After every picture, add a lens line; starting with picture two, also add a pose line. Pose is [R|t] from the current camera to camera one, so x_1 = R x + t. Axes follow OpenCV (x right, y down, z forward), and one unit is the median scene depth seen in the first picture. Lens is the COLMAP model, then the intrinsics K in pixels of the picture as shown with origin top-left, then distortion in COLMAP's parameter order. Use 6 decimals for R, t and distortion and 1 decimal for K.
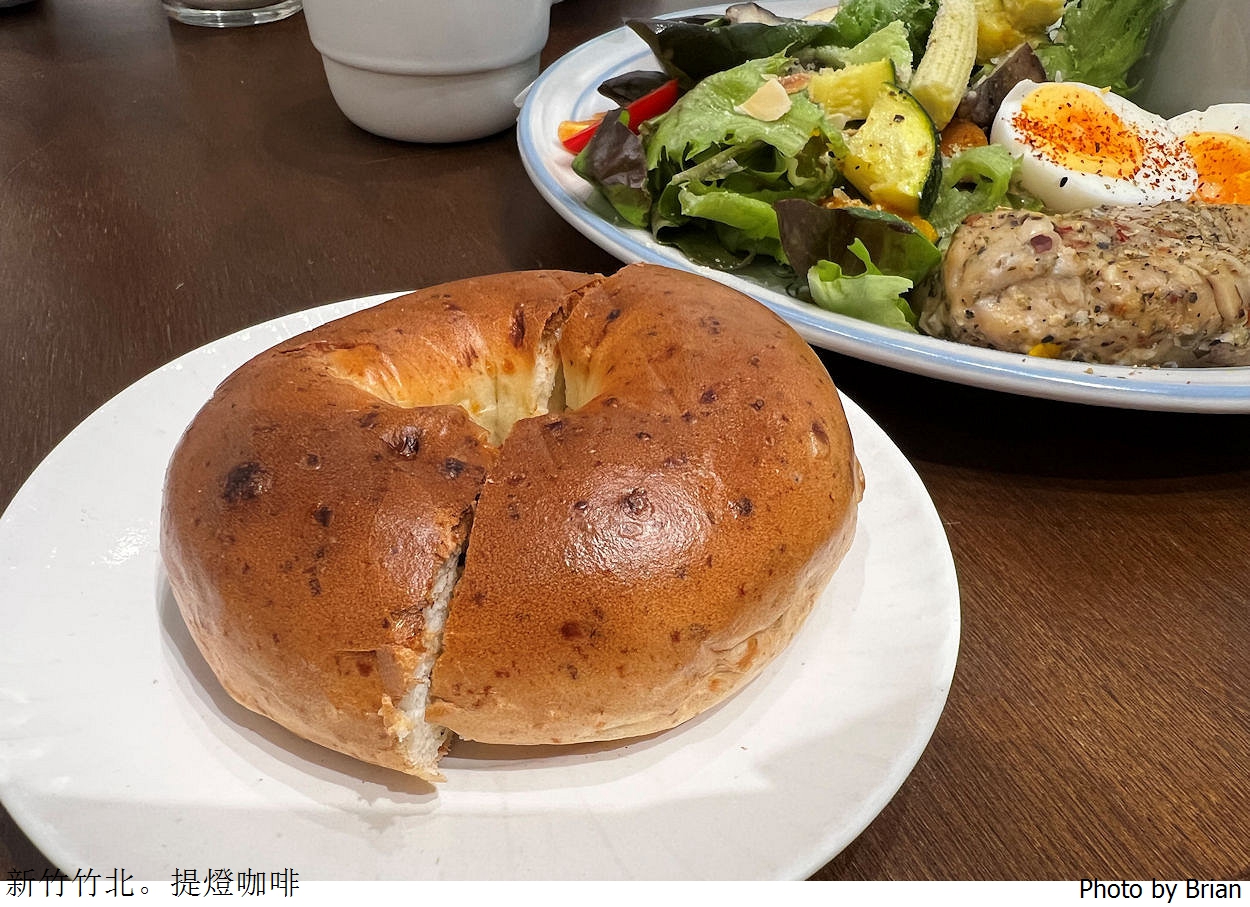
lens RADIAL K [[944.8, 0, 625.0], [0, 944.8, 453.5], [0, 0, 1]] dist [-0.004213, -0.002043]
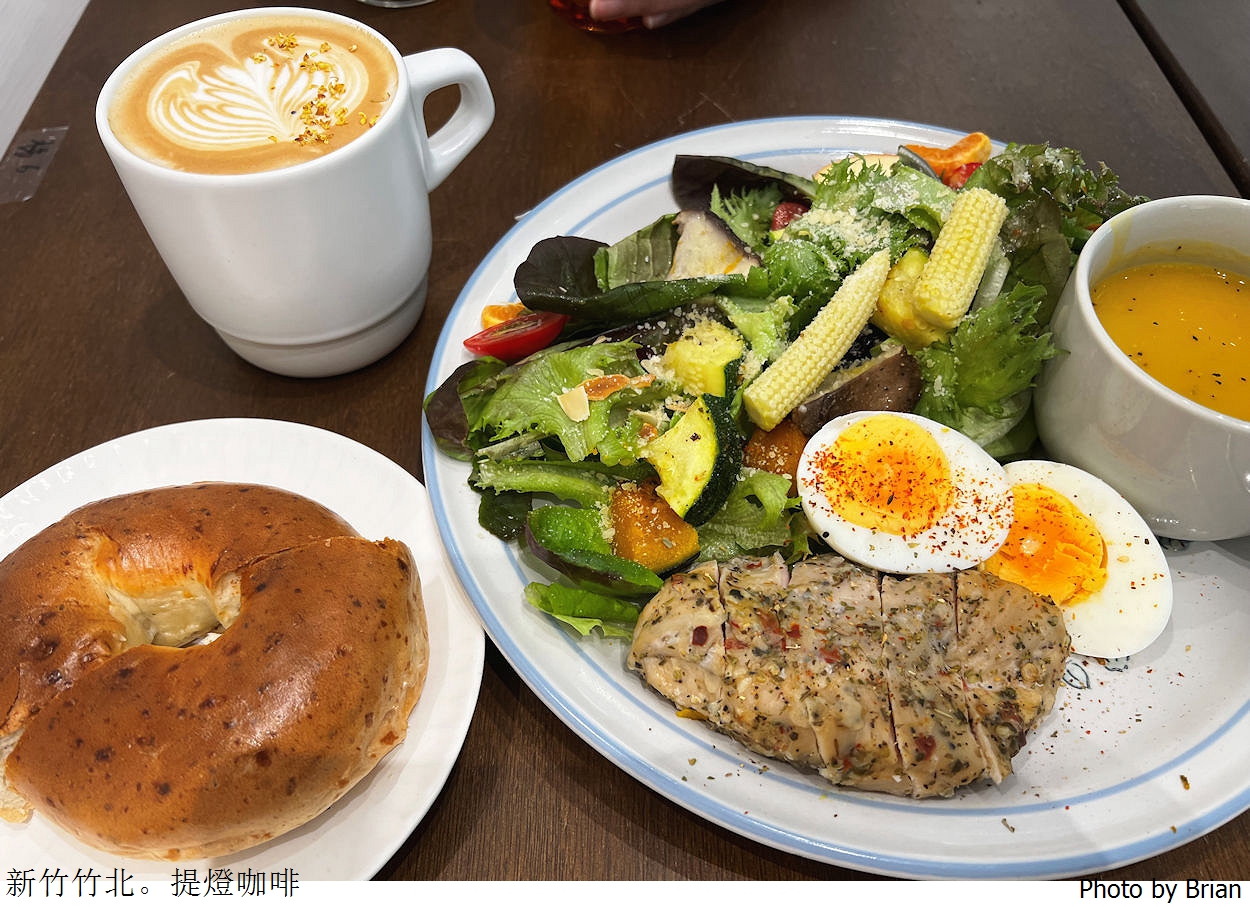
lens RADIAL K [[946.4, 0, 625.0], [0, 946.4, 453.5], [0, 0, 1]] dist [0.005182, -0.075005]
pose [[0.936296, 0.268201, -0.226756, 0.486599], [-0.219220, 0.950711, 0.219298, -0.582198], [0.274395, -0.155619, 0.948942, -0.071626]]
